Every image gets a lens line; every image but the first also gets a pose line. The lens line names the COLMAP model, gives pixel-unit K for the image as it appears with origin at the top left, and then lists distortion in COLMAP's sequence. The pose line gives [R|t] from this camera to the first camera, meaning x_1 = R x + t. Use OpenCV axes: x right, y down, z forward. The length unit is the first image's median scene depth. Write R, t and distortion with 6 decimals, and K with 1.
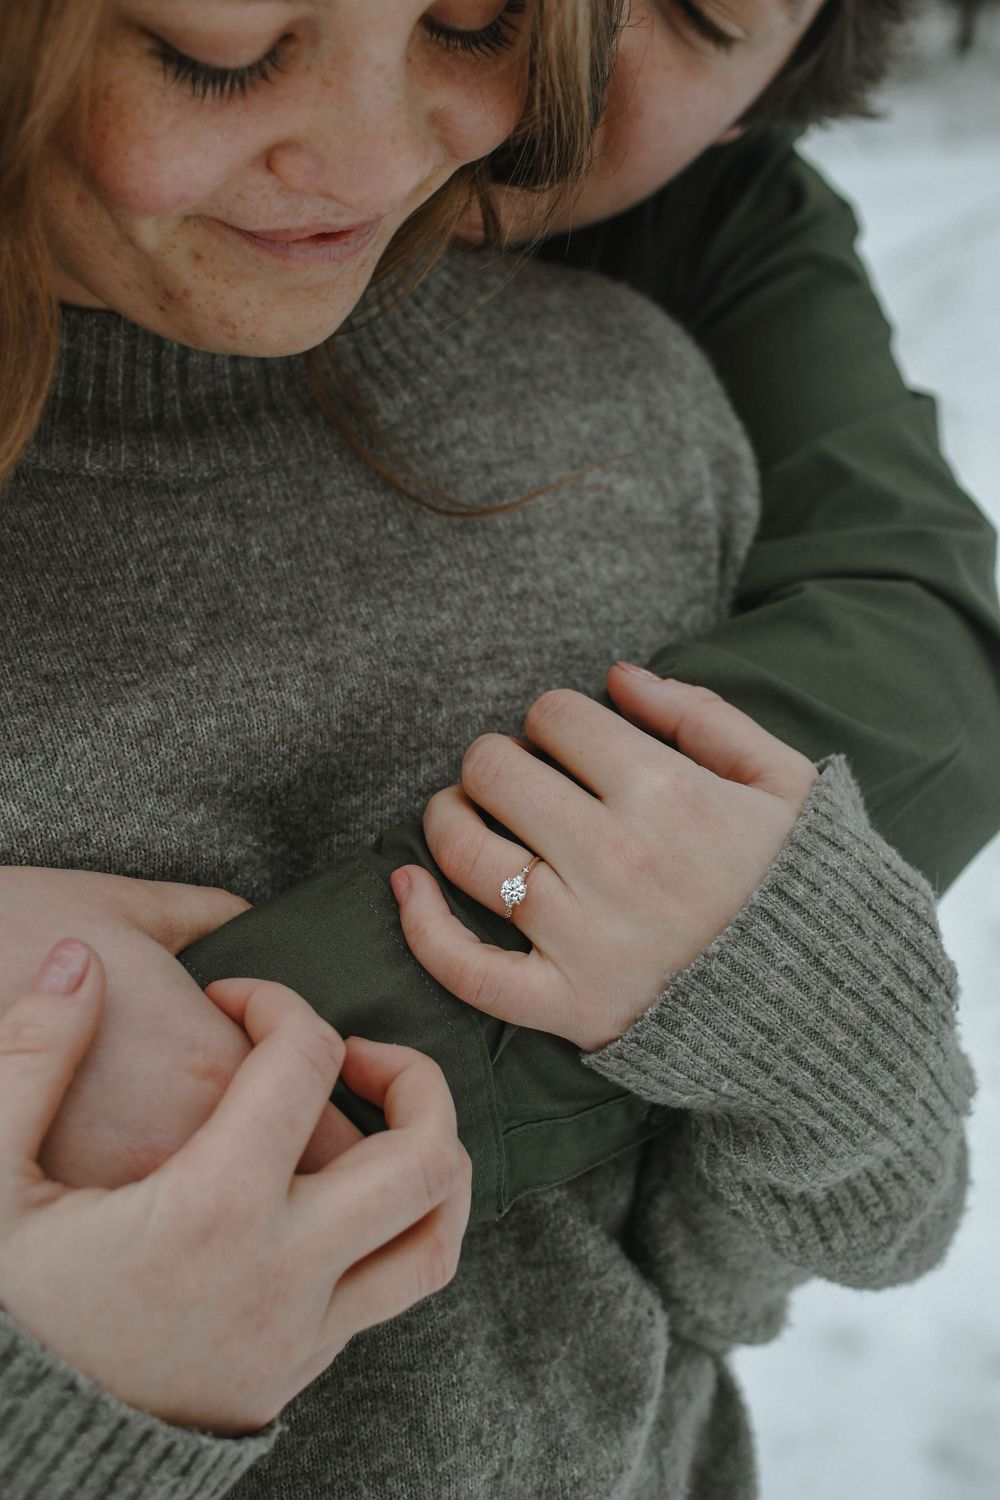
lens RADIAL K [[2275.4, 0, 499.8], [0, 2275.4, 787.1], [0, 0, 1]] dist [0.093671, -0.061222]
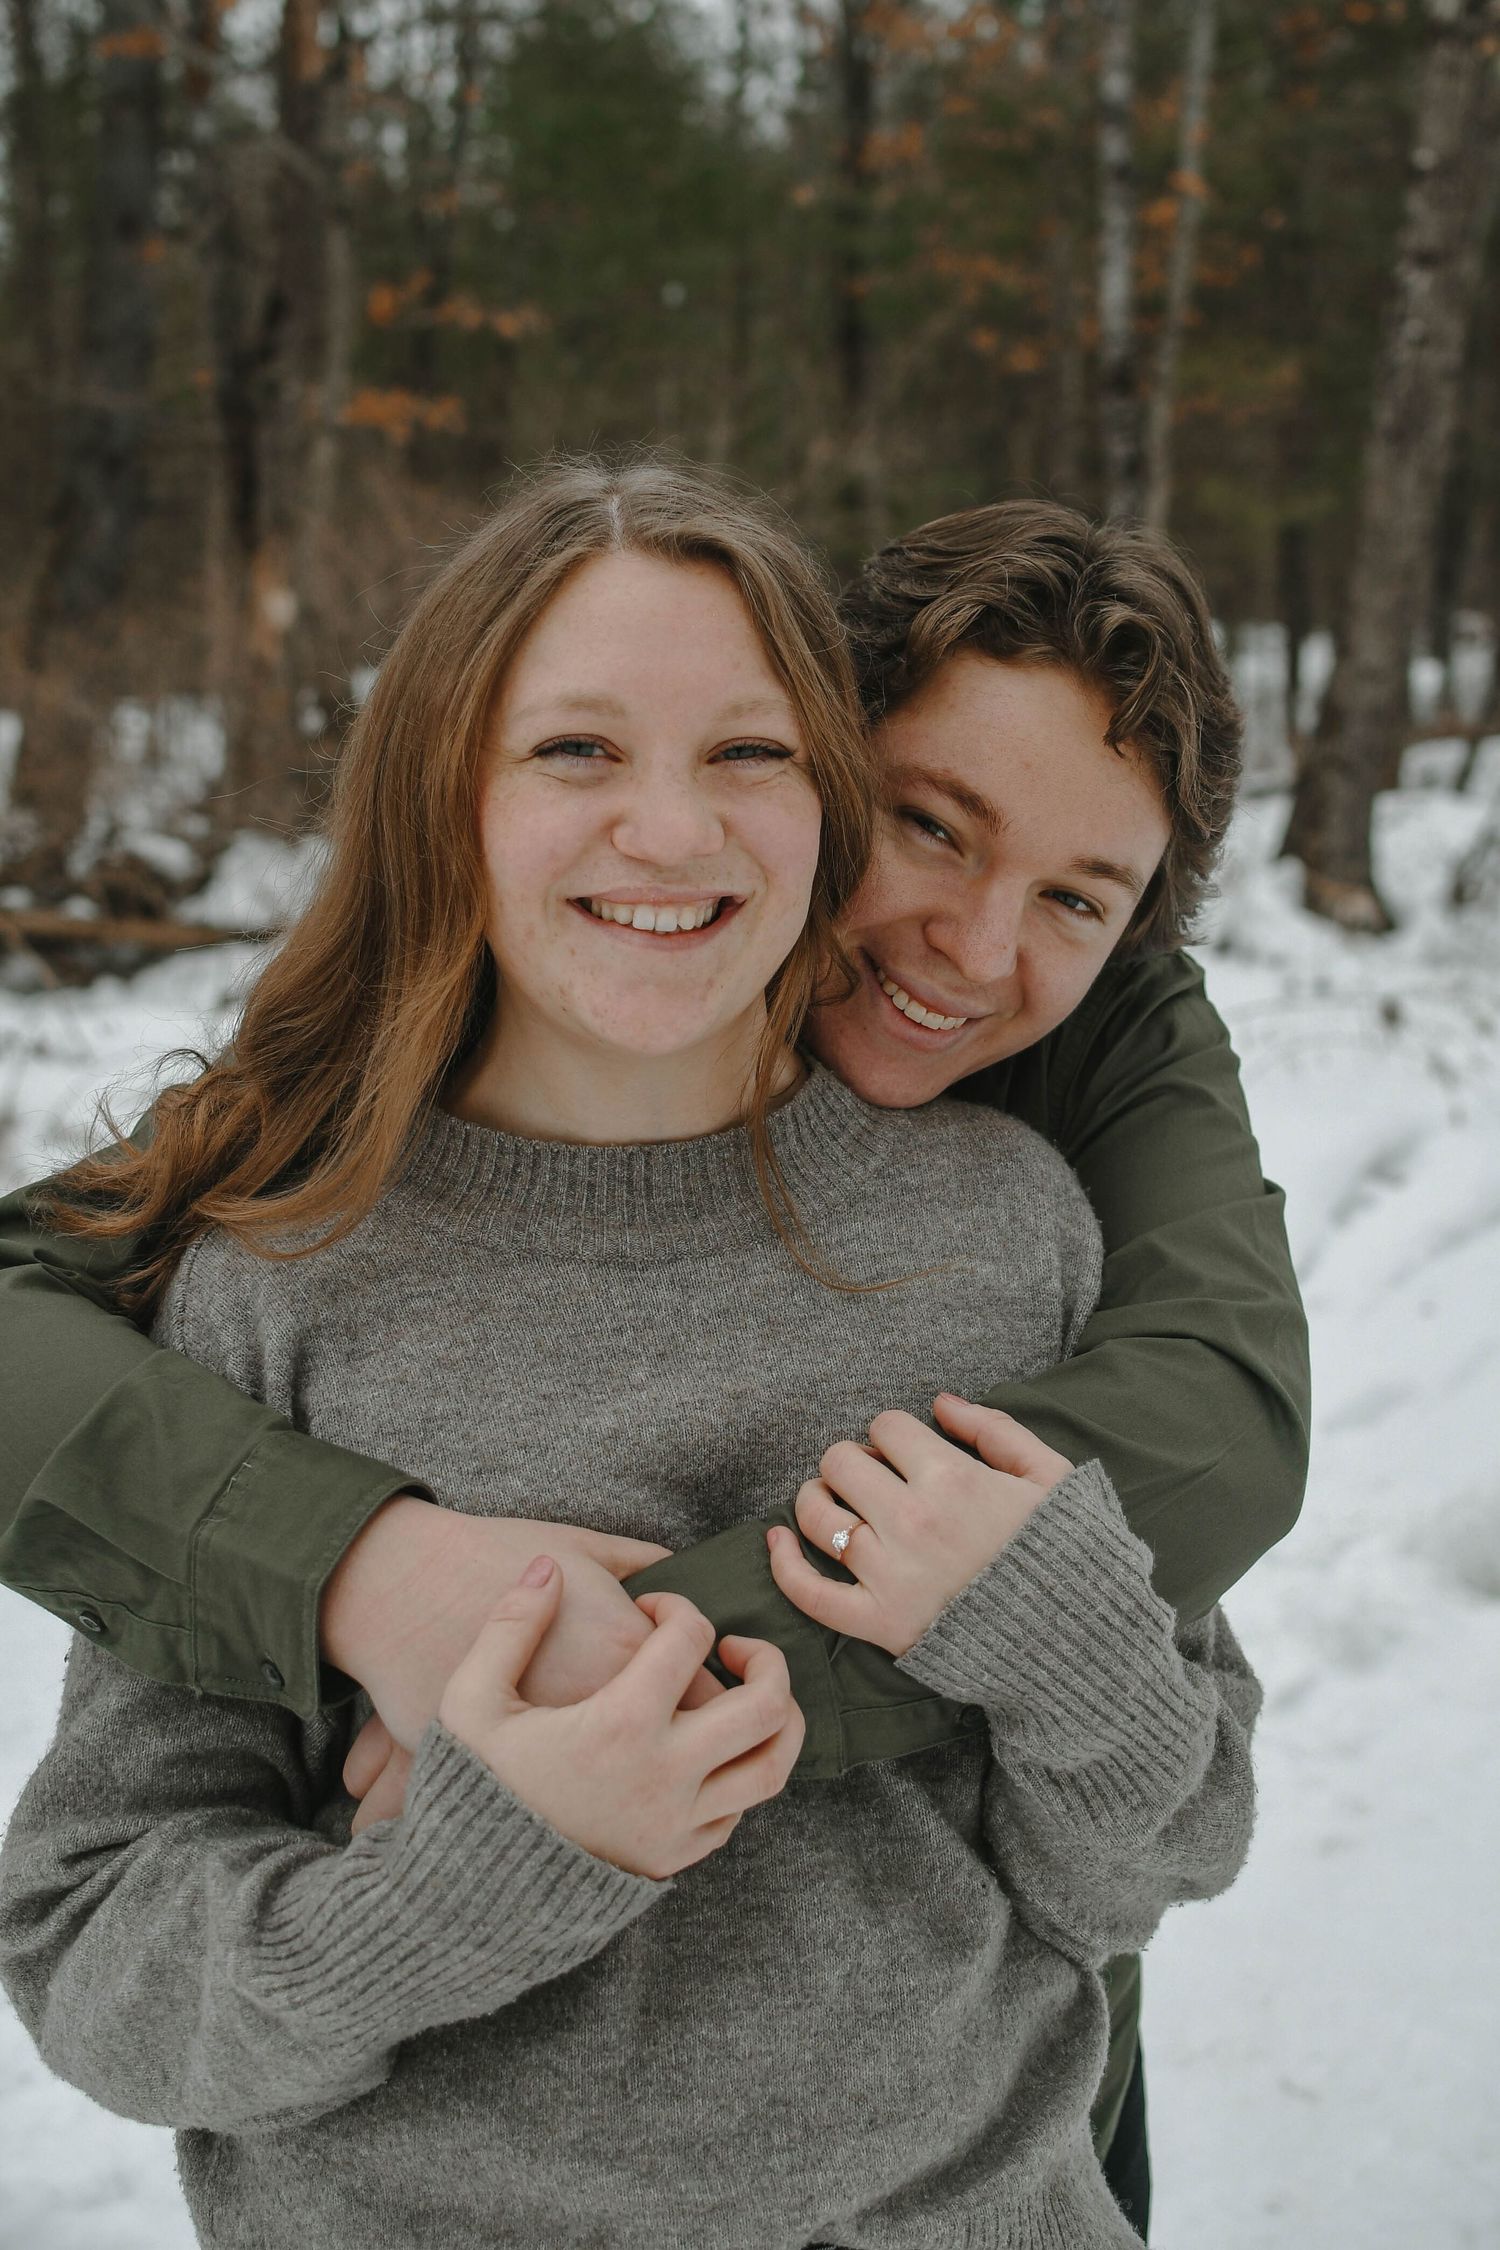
lens RADIAL K [[3464.1, 0, 723.3], [0, 3464.1, 1122.3], [0, 0, 1]] dist [0.022434, -0.026761]
pose [[0.976963, -0.016473, -0.212773, 0.404160], [-0.021083, 0.984690, -0.173037, 0.164612], [0.212366, 0.173537, 0.961658, -1.200774]]
